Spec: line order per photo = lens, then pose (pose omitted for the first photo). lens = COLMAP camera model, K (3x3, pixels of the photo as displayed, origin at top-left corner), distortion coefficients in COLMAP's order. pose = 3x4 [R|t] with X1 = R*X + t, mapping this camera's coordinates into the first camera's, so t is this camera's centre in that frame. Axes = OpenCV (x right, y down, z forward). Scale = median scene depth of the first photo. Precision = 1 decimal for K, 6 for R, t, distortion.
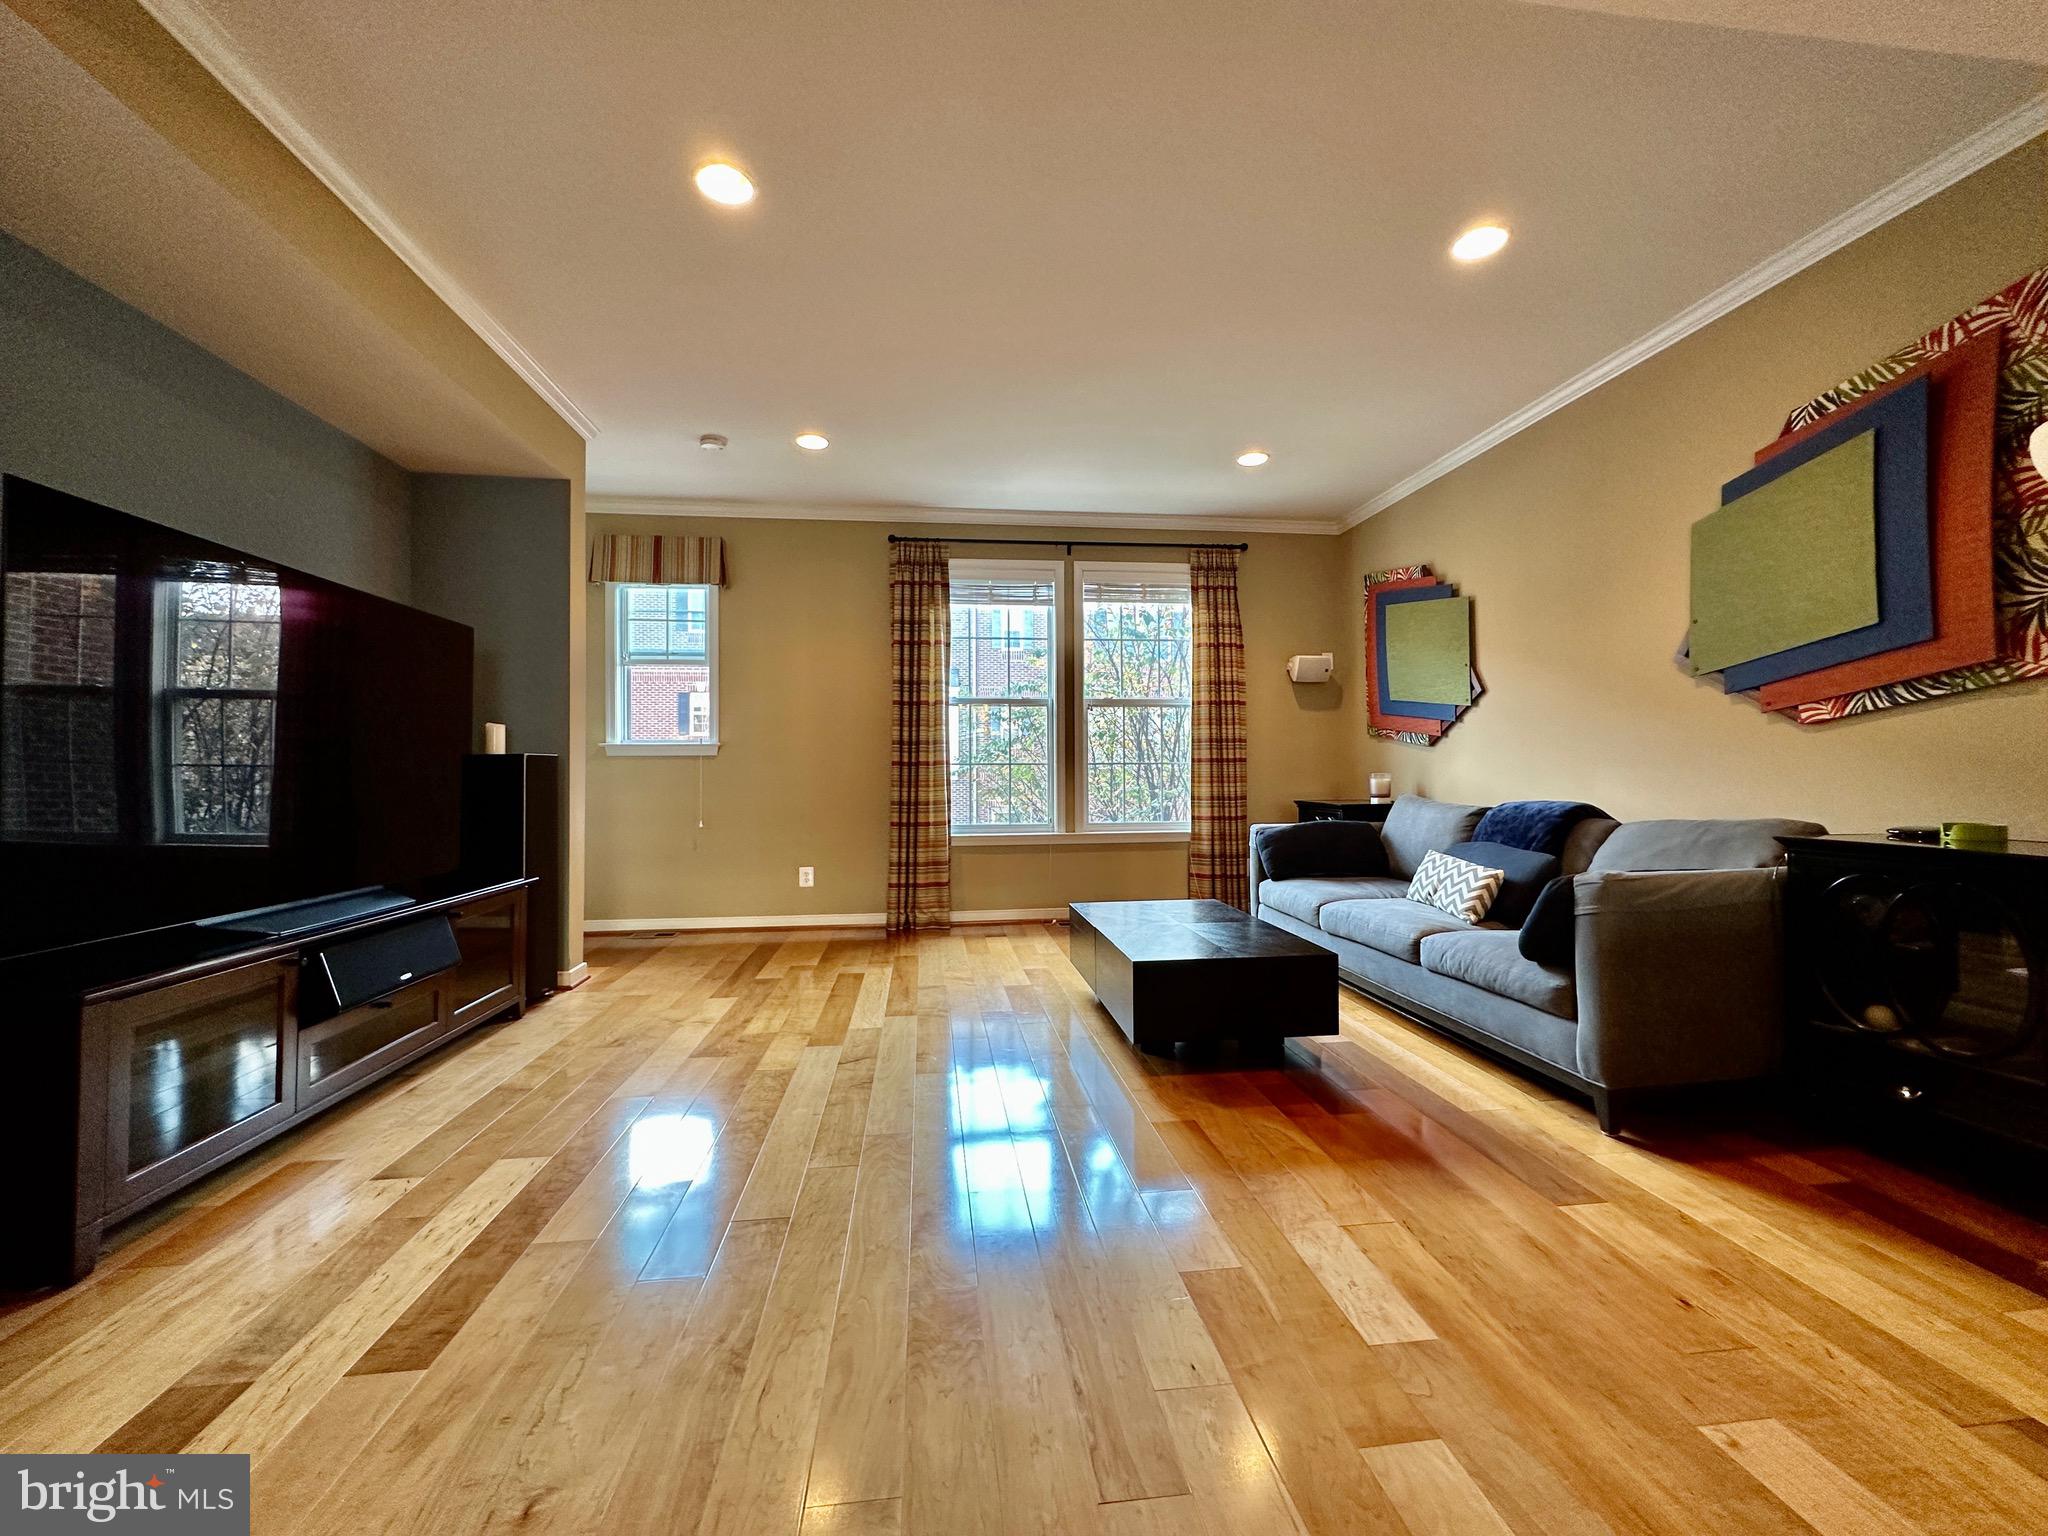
lens RADIAL K [[814.5, 0, 1022.6], [0, 814.5, 762.5], [0, 0, 1]] dist [-0.003571, 0.000391]
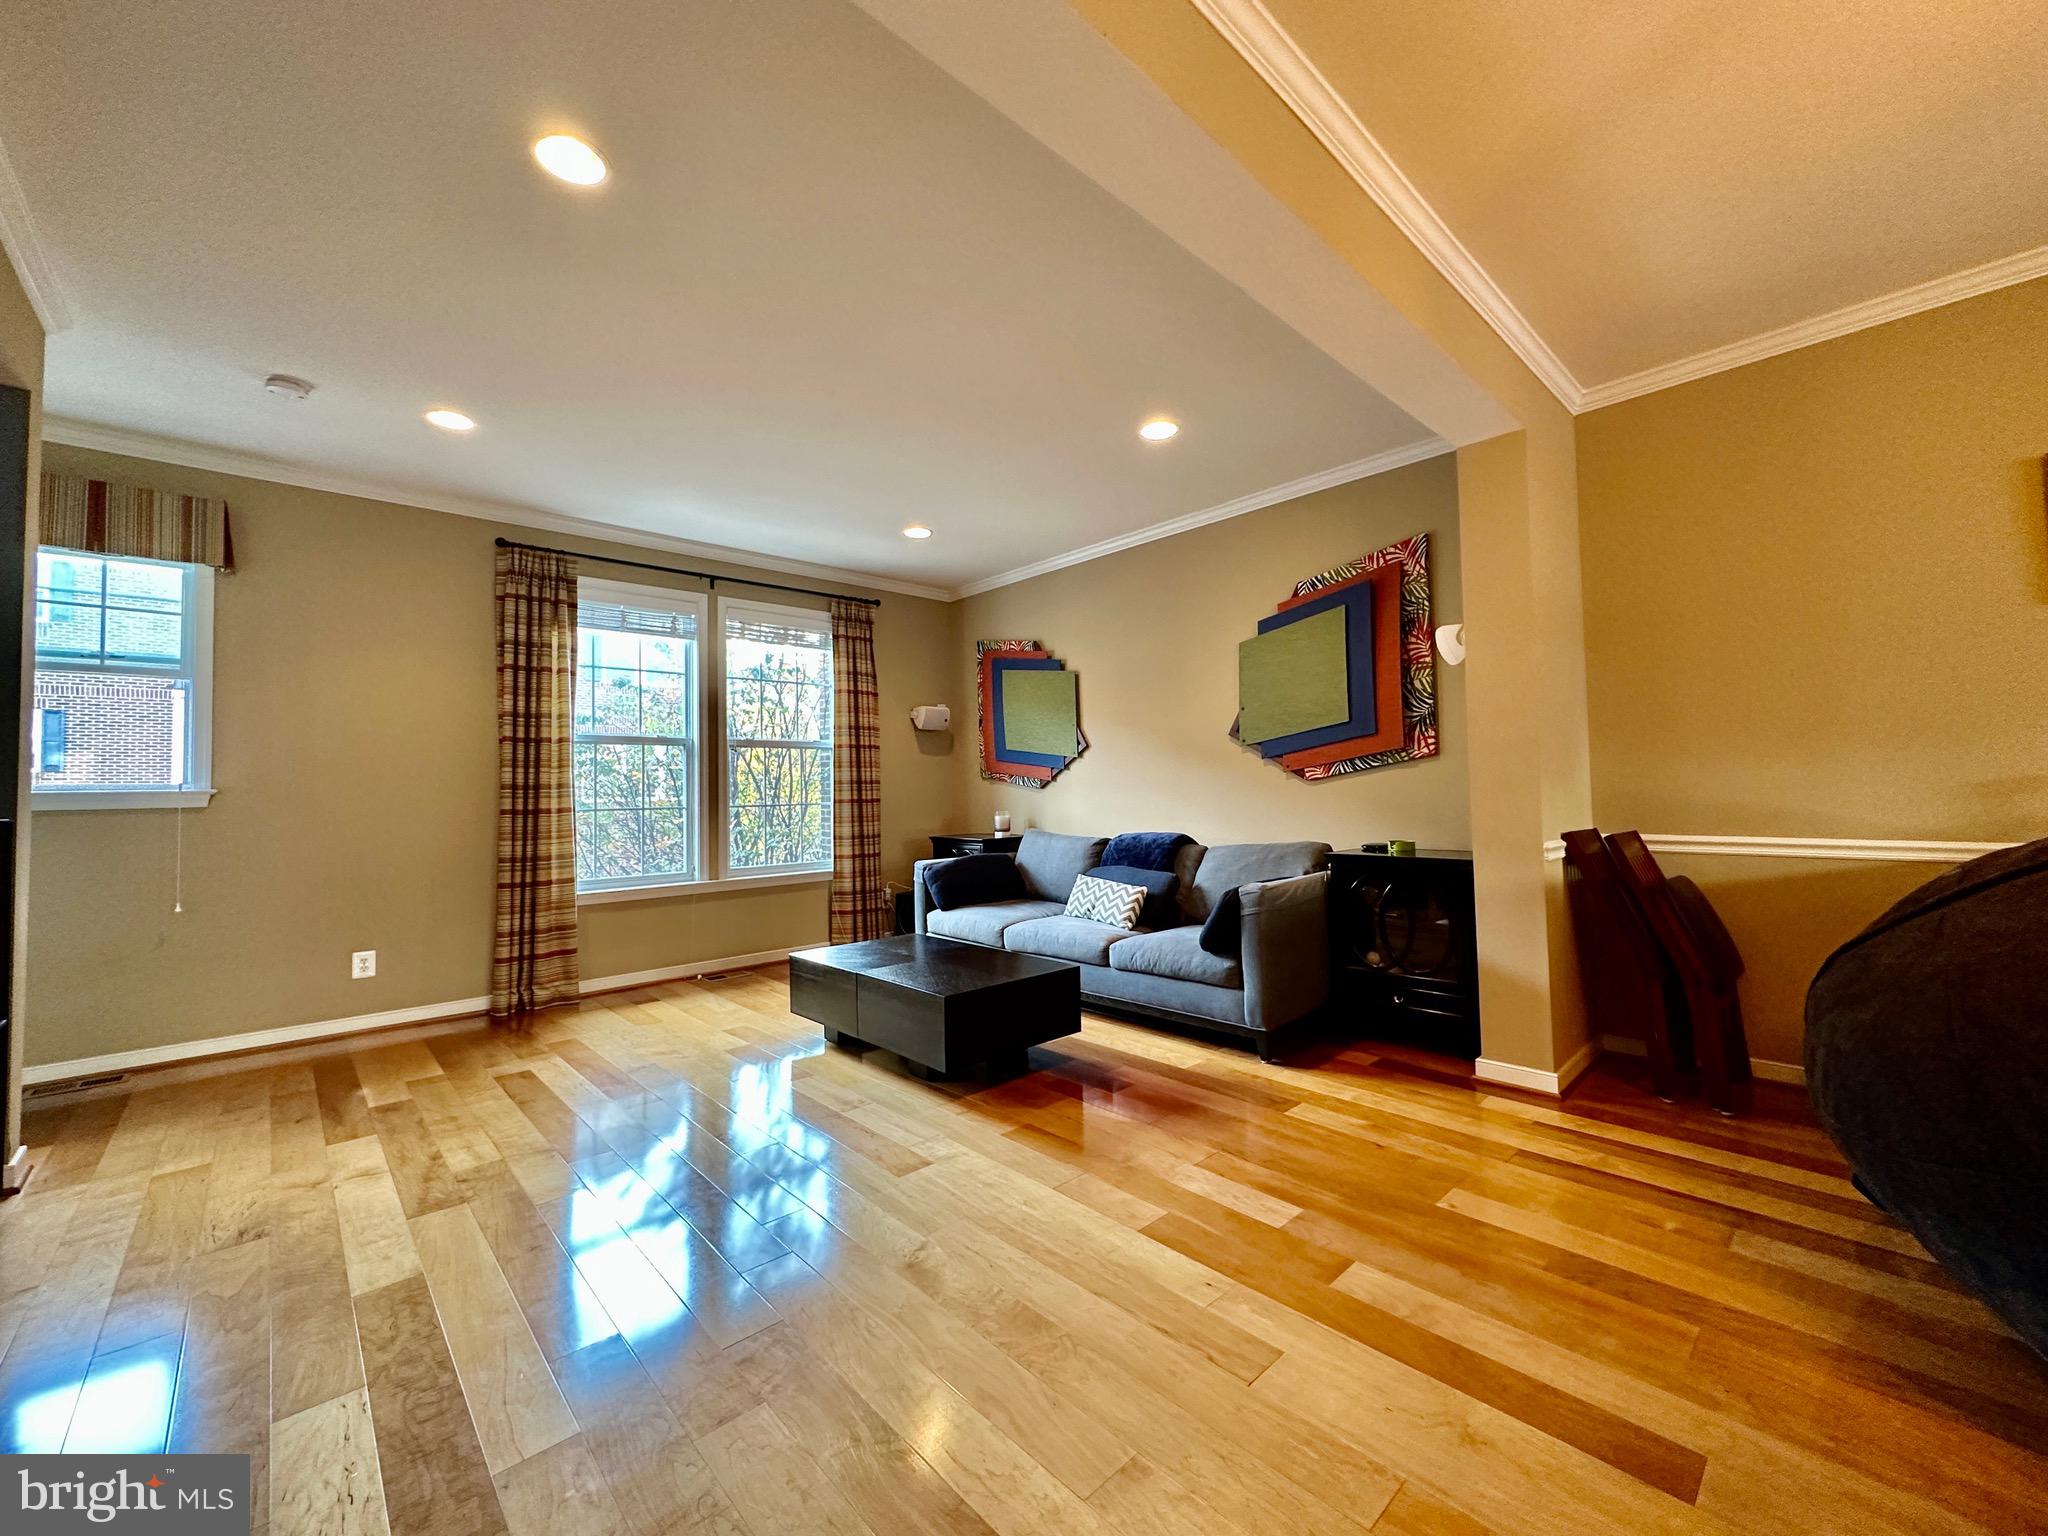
lens RADIAL K [[814.5, 0, 1023.8], [0, 814.5, 763.6], [0, 0, 1]] dist [-0.003571, 0.000391]
pose [[0.809901, 0.009688, 0.586487, -0.222510], [0.008977, 0.999542, -0.028908, -0.020305], [-0.586498, 0.028678, 0.809443, 0.019153]]
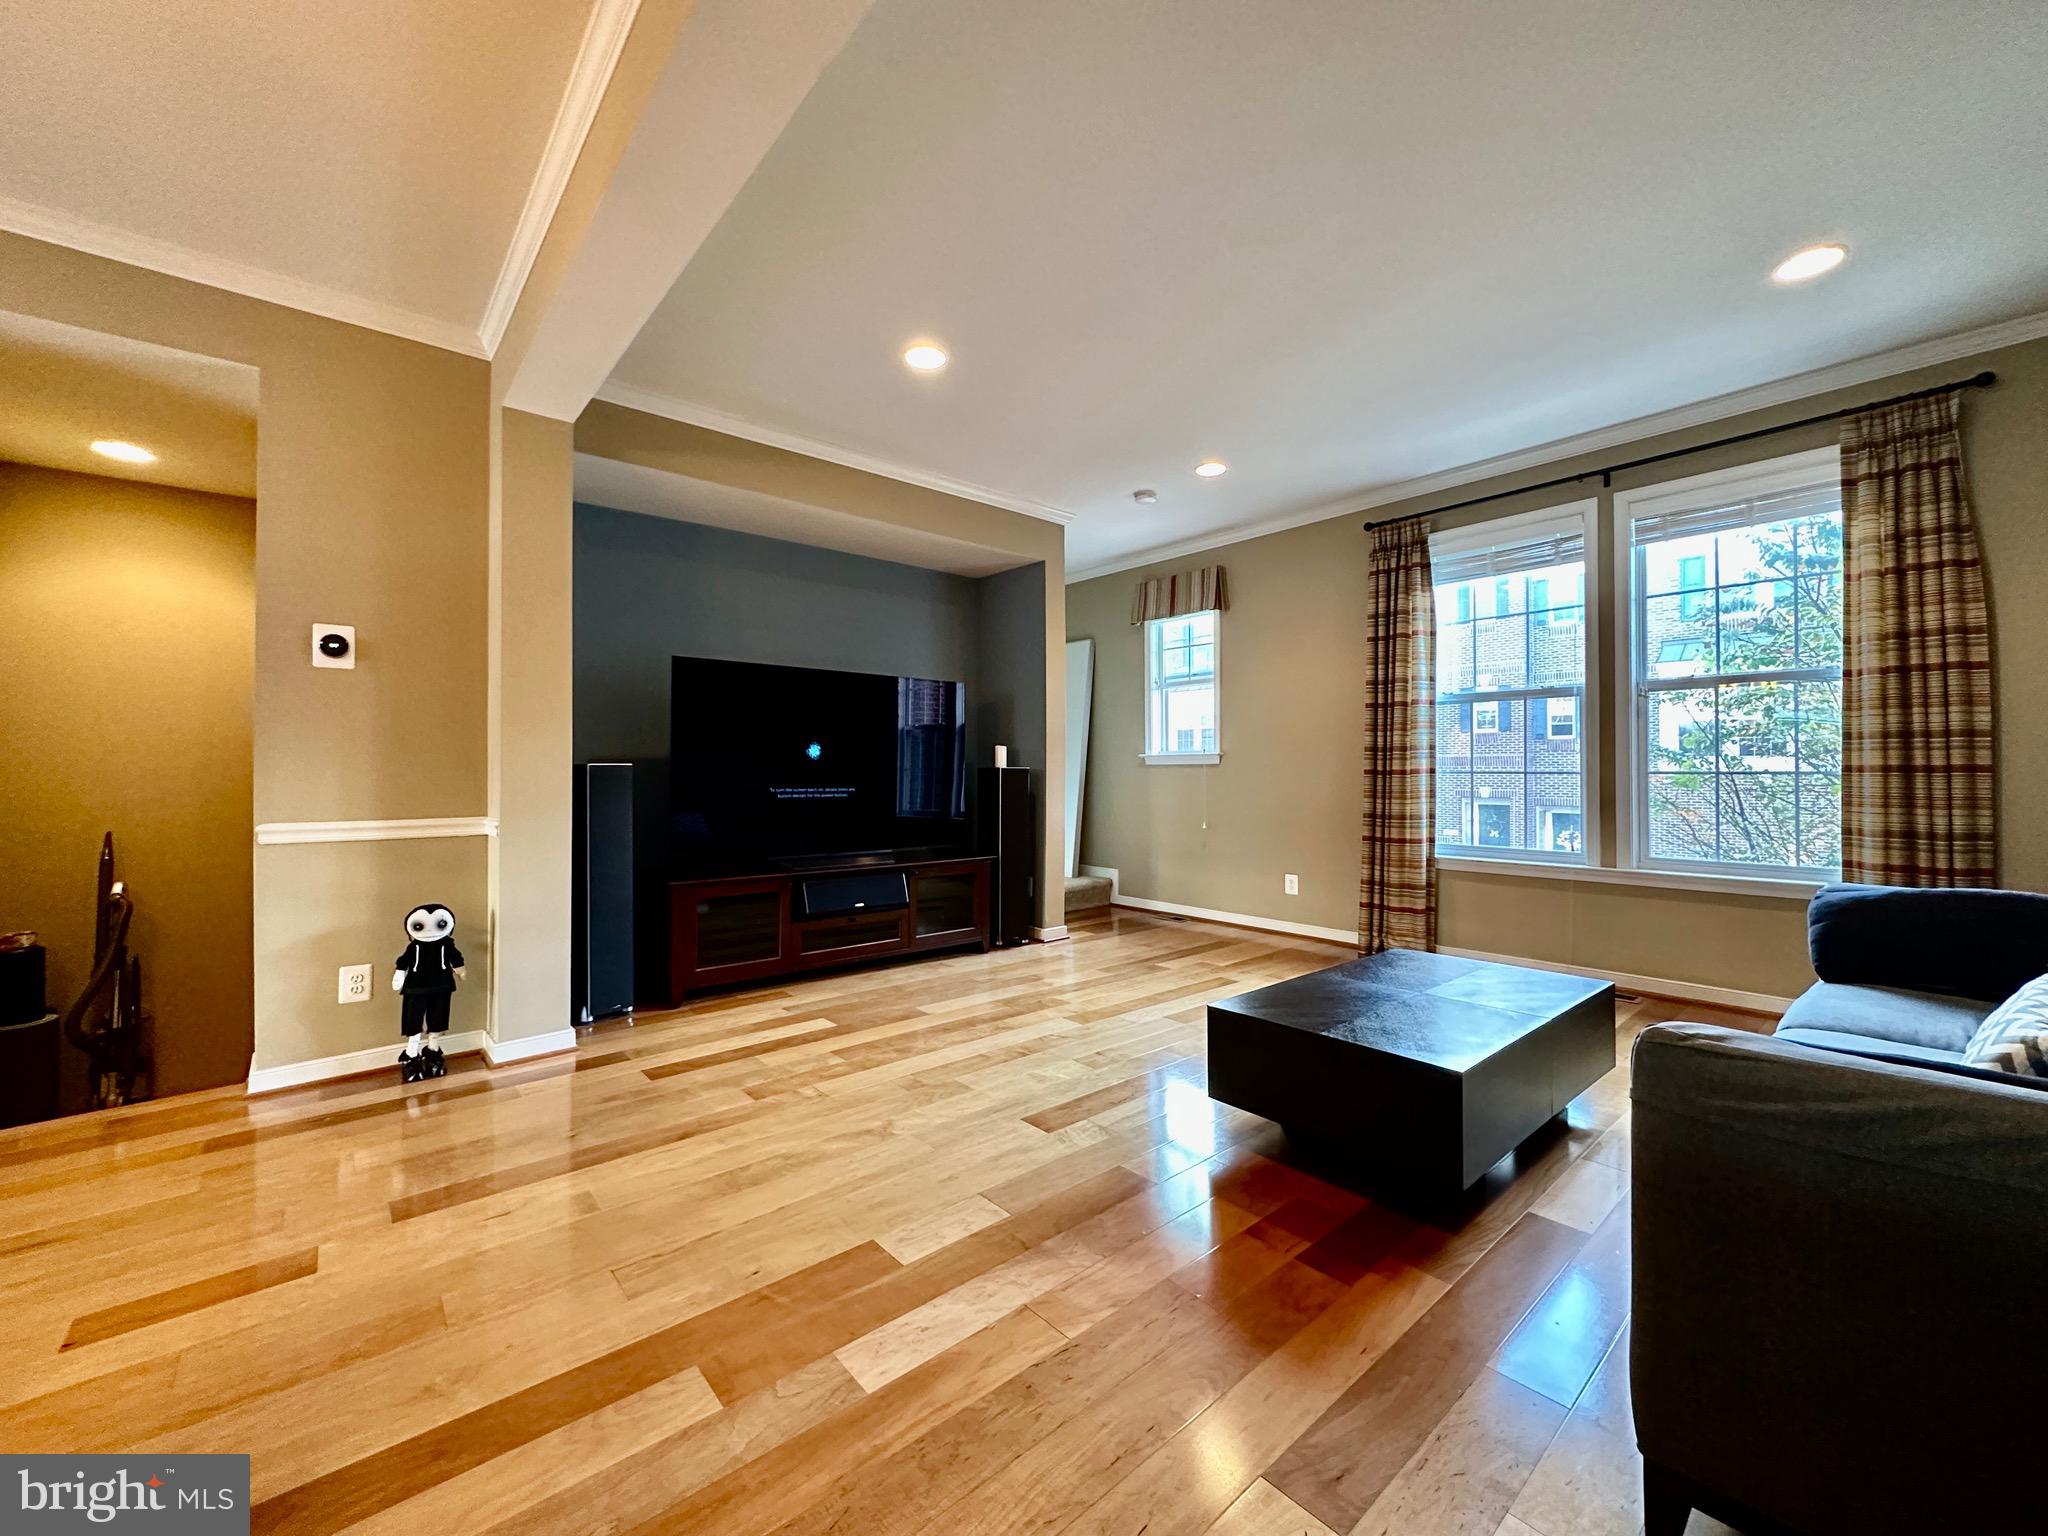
lens RADIAL K [[814.5, 0, 1022.1], [0, 814.5, 761.7], [0, 0, 1]] dist [-0.003571, 0.000391]
pose [[0.554080, -0.004214, -0.832453, 0.403539], [0.007634, 0.999971, 0.000019, -0.014004], [0.832428, -0.006366, 0.554096, 0.173597]]
